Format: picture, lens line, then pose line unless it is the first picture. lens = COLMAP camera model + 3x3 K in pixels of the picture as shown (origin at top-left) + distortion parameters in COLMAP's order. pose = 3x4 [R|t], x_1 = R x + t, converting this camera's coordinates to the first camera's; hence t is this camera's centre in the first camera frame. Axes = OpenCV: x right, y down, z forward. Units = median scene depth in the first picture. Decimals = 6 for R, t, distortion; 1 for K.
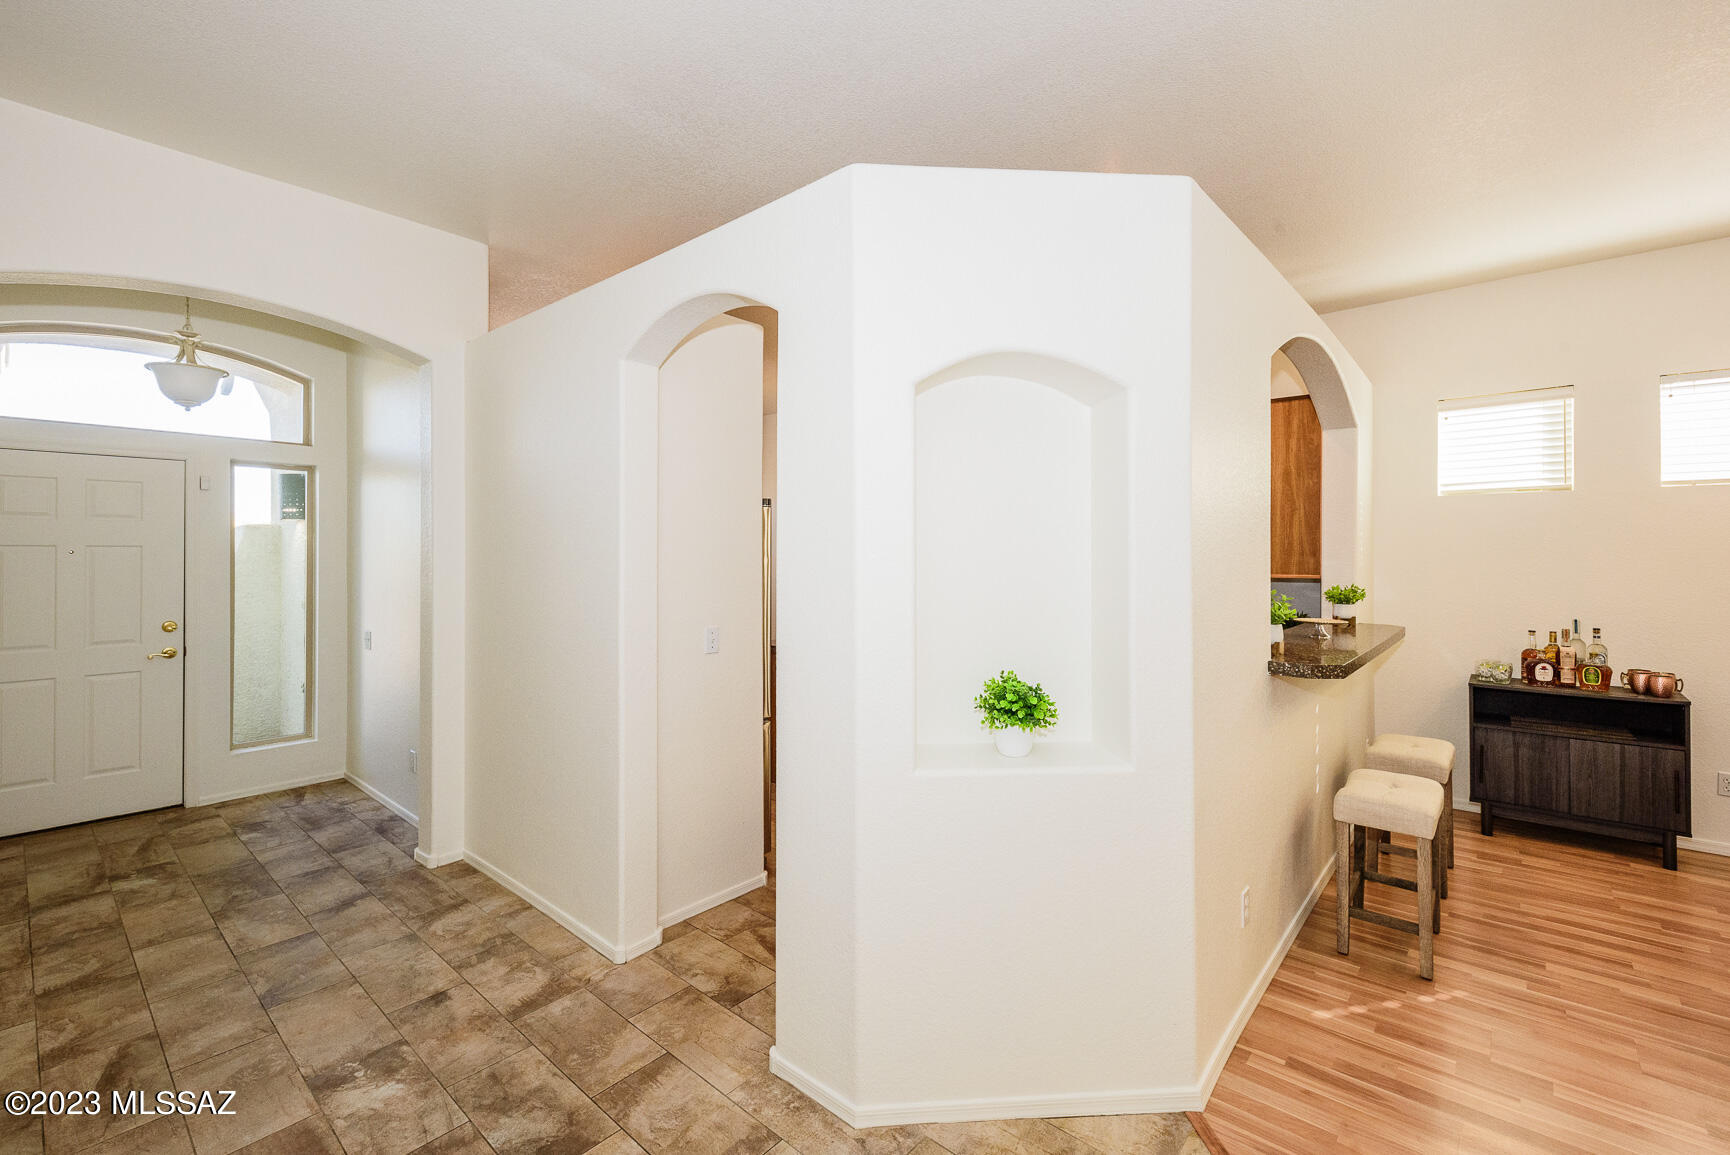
lens RADIAL K [[751.4, 0, 862.2], [0, 751.4, 552.8], [0, 0, 1]] dist [-0.000947, -0.000612]
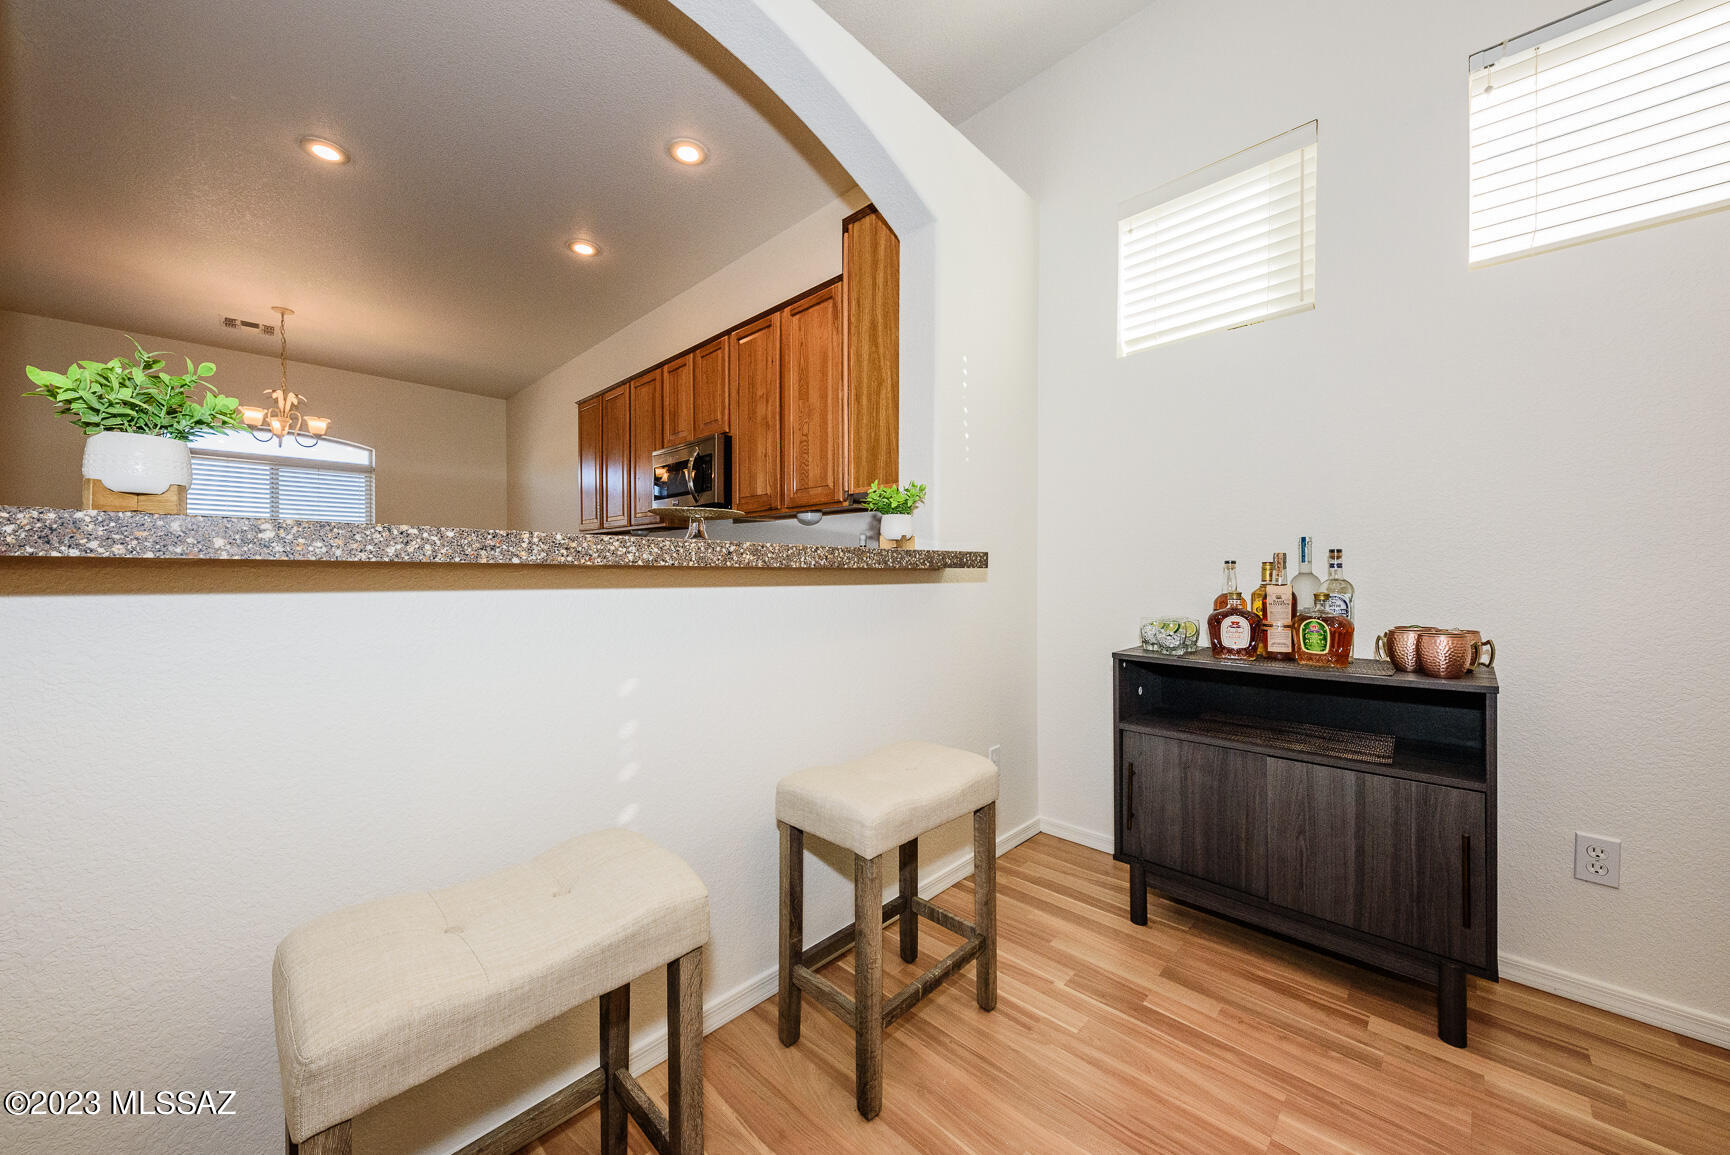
lens RADIAL K [[616.2, 0, 865.0], [0, 616.2, 577.5], [0, 0, 1]] dist [0.005750, 0.000029]
pose [[0.997737, 0.001824, -0.067212, 0.668226], [-0.001431, 0.999982, 0.005897, 0.116934], [0.067221, -0.005788, 0.997721, 0.534460]]
